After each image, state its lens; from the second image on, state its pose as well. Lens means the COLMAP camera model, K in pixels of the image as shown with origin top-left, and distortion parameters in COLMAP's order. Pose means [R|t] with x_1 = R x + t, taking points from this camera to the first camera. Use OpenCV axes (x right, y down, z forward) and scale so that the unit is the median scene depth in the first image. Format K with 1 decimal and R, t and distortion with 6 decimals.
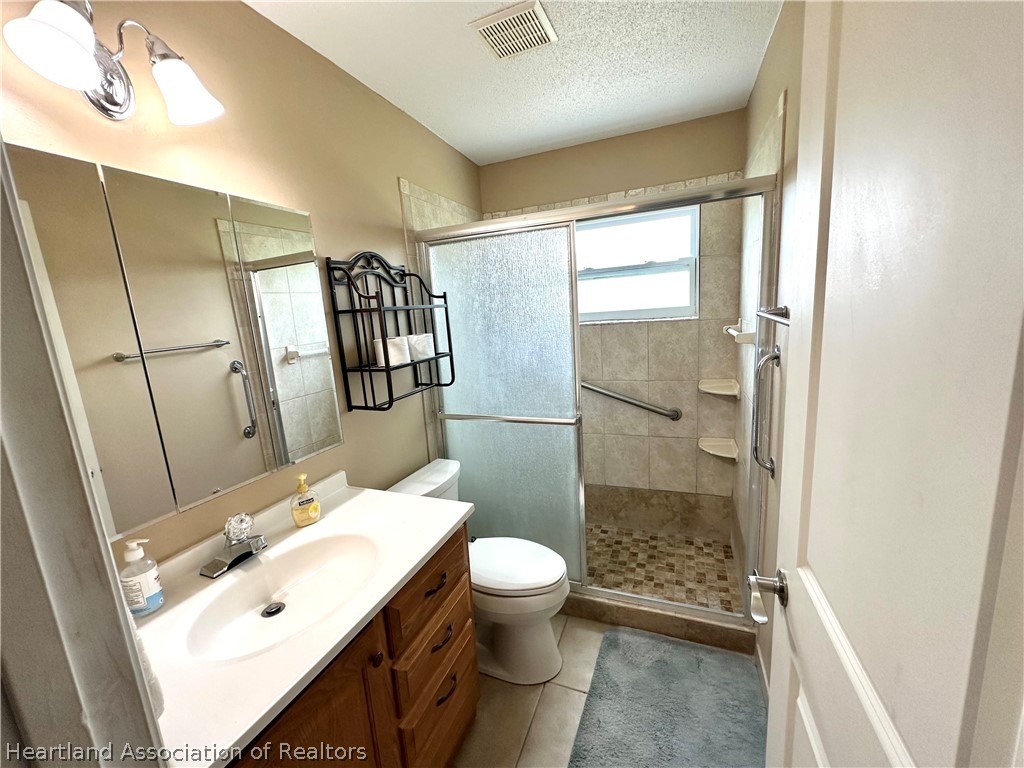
lens RADIAL K [[405.9, 0, 514.5], [0, 405.9, 383.5], [0, 0, 1]] dist [0.004518, 0.000697]
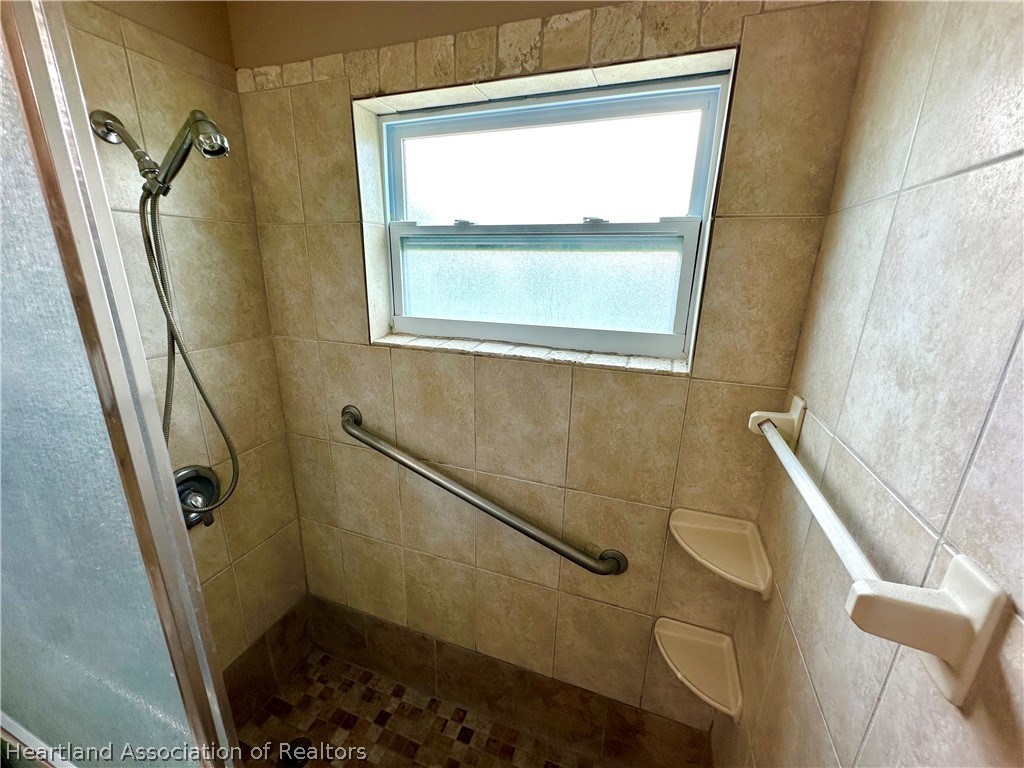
lens RADIAL K [[405.9, 0, 511.3], [0, 405.9, 383.2], [0, 0, 1]] dist [0.004518, 0.000697]
pose [[0.995261, 0.076147, 0.060476, 0.230000], [-0.081810, 0.991872, 0.097453, -0.161752], [-0.052564, -0.101939, 0.993401, 0.554096]]
